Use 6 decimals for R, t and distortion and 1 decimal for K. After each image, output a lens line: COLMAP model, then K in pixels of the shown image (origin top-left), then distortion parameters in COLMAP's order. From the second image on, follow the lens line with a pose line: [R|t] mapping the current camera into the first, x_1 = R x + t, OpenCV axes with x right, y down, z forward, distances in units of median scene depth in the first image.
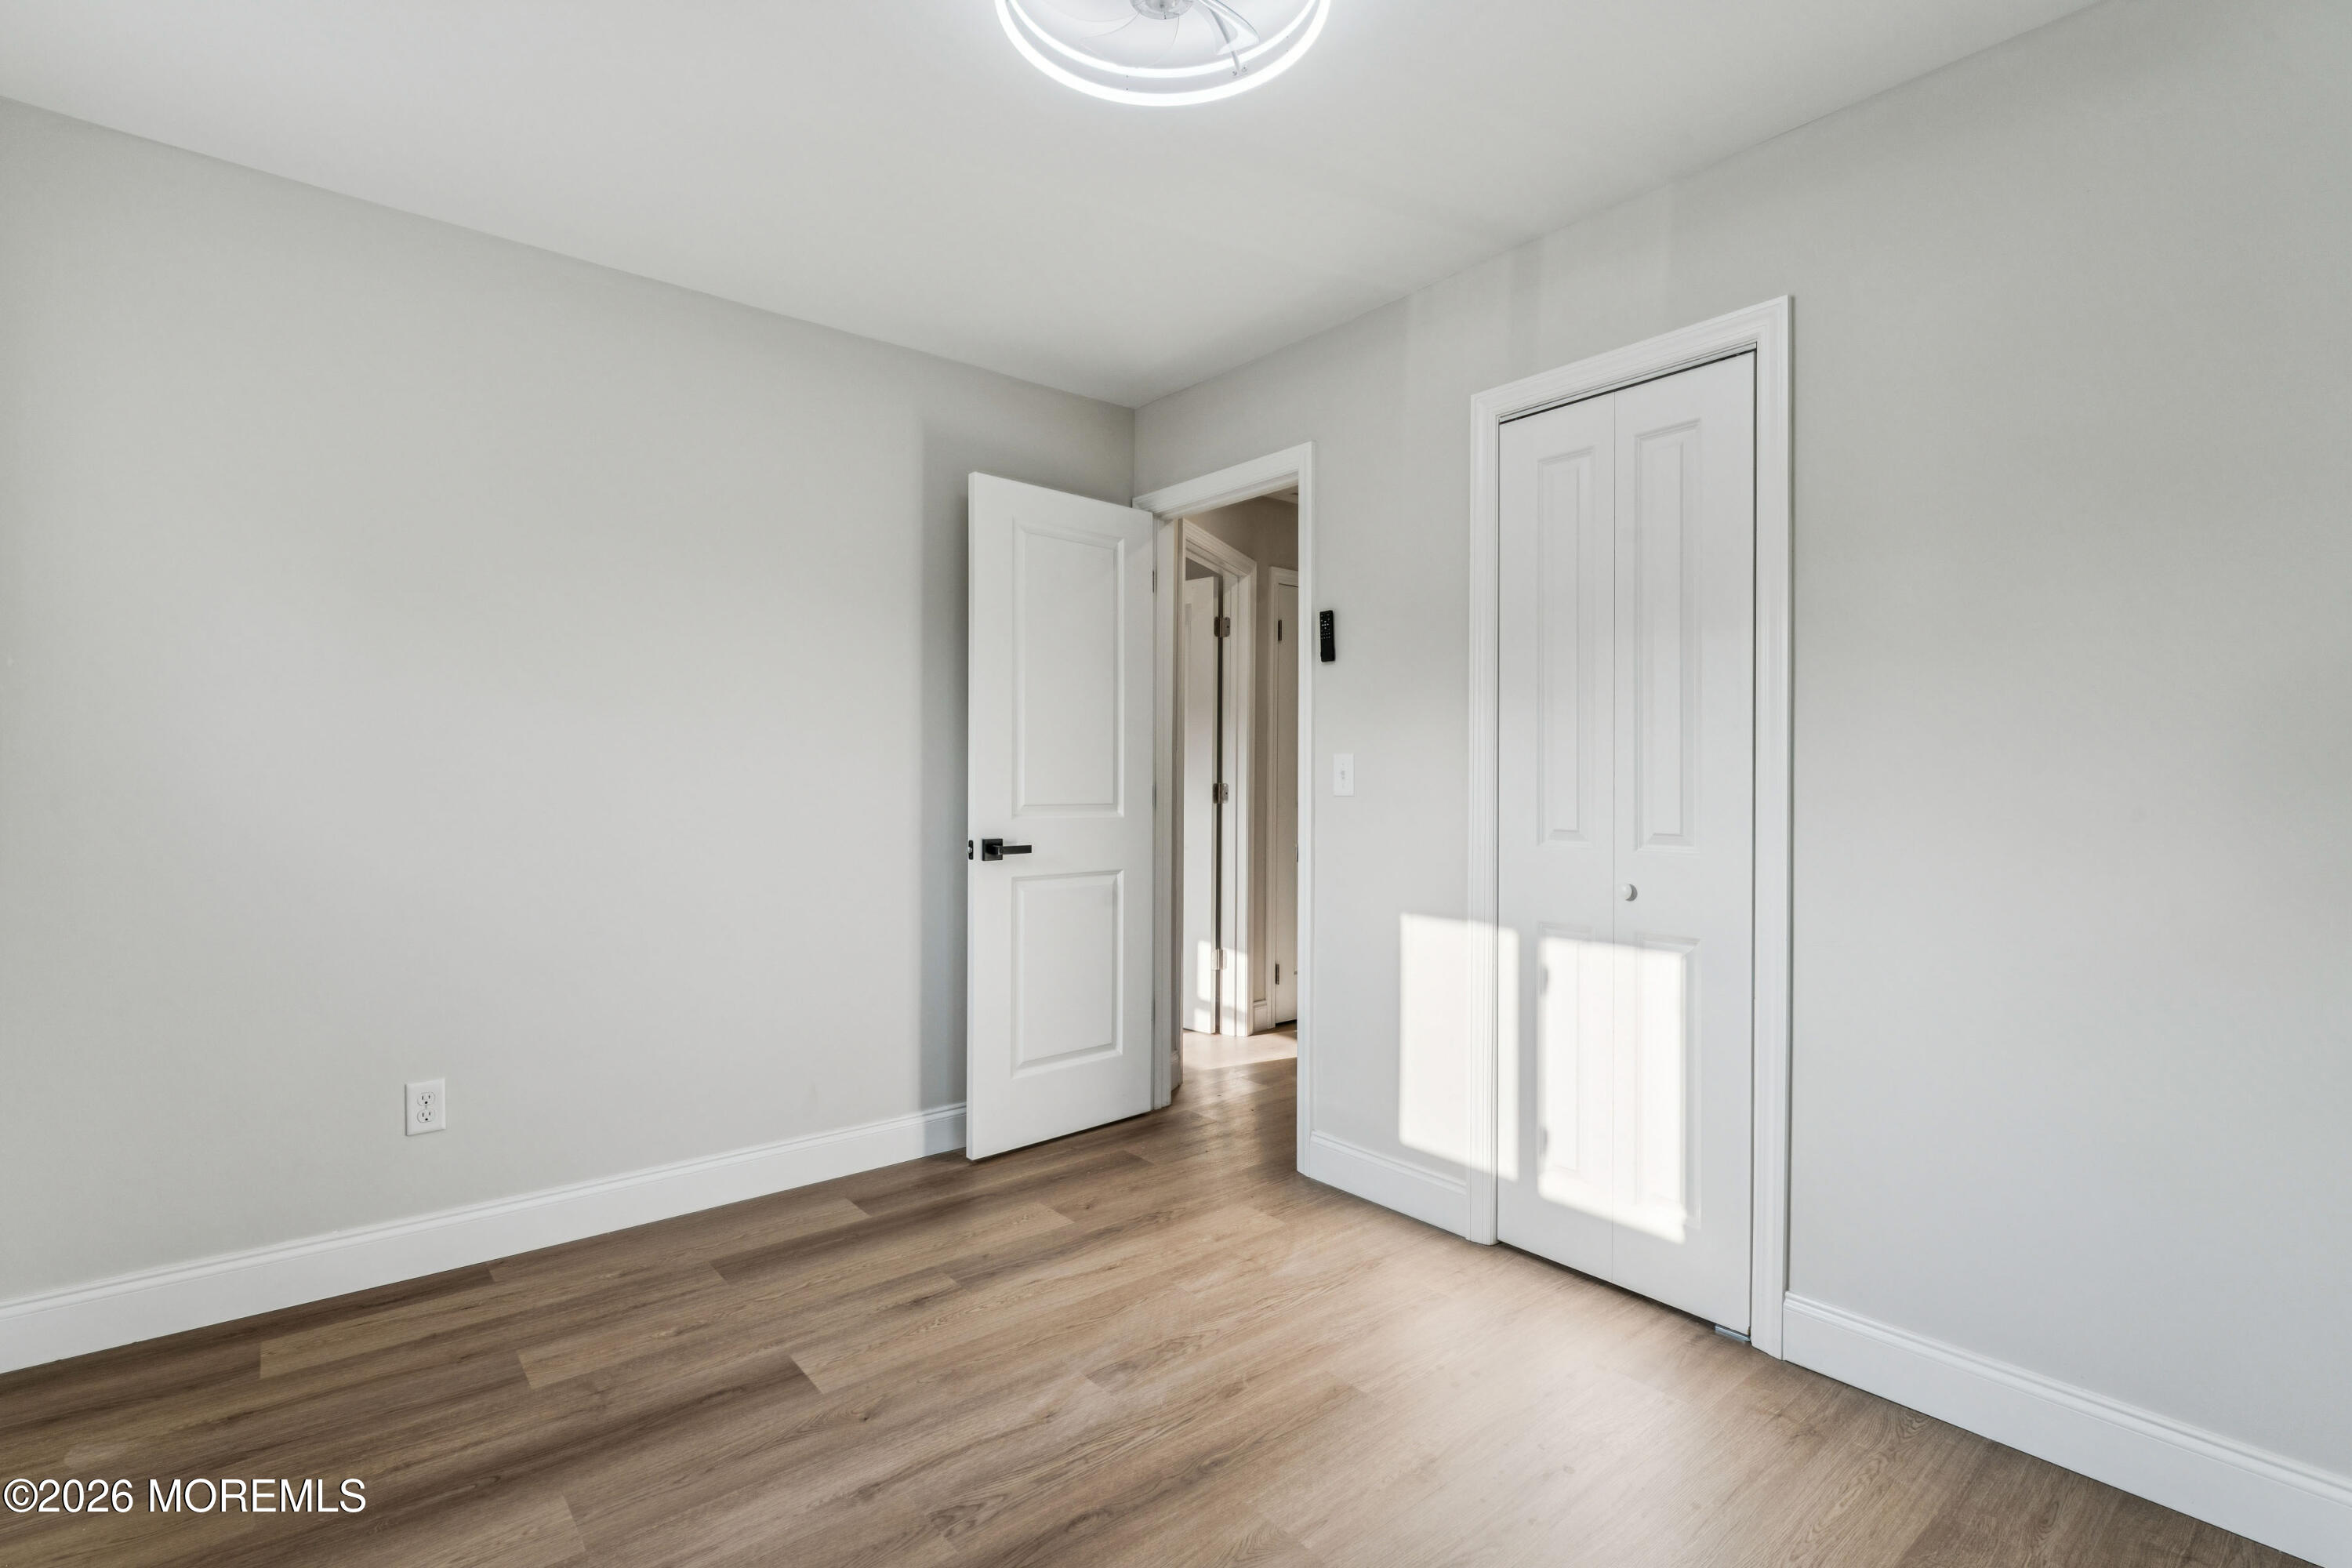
lens RADIAL K [[1064.6, 0, 1175.3], [0, 1064.6, 781.7], [0, 0, 1]] dist [-0.002611, -0.000693]
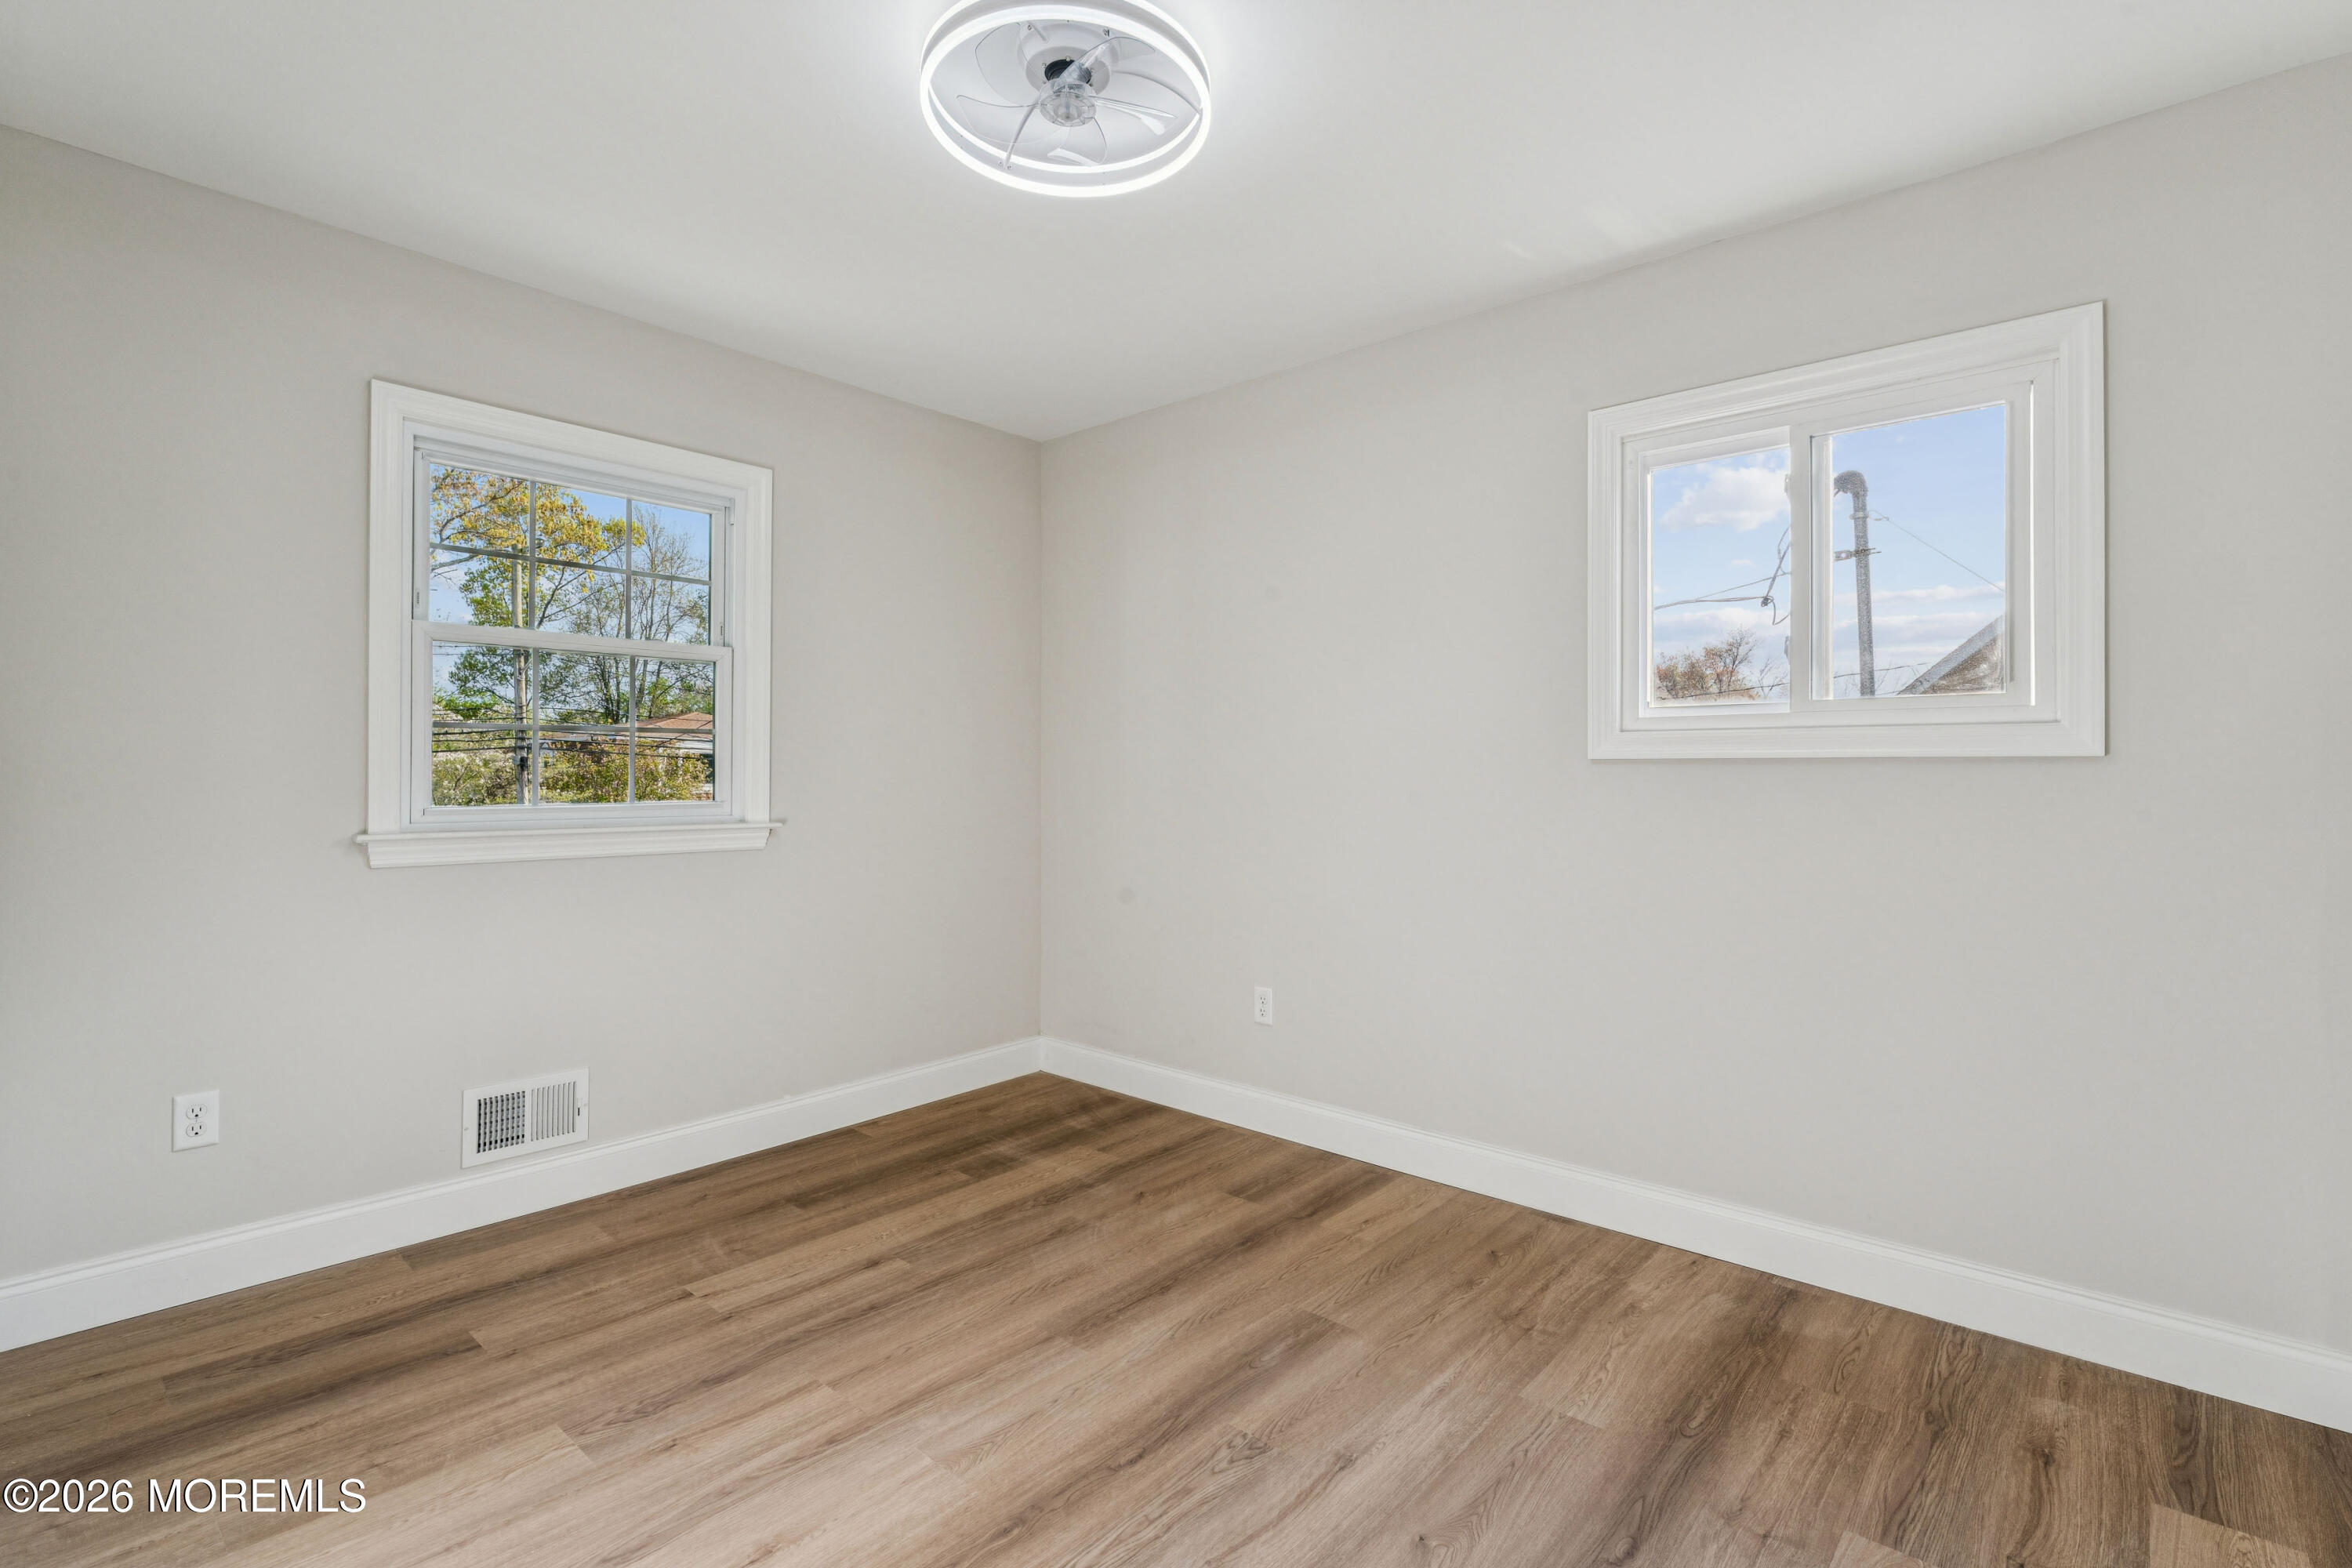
lens RADIAL K [[1064.6, 0, 1176.0], [0, 1064.6, 778.6], [0, 0, 1]] dist [-0.002611, -0.000693]
pose [[-0.988326, -0.008220, -0.152132, 0.038038], [-0.008249, 0.999966, -0.000444, -0.002935], [0.152130, 0.000816, -0.988360, 1.953253]]
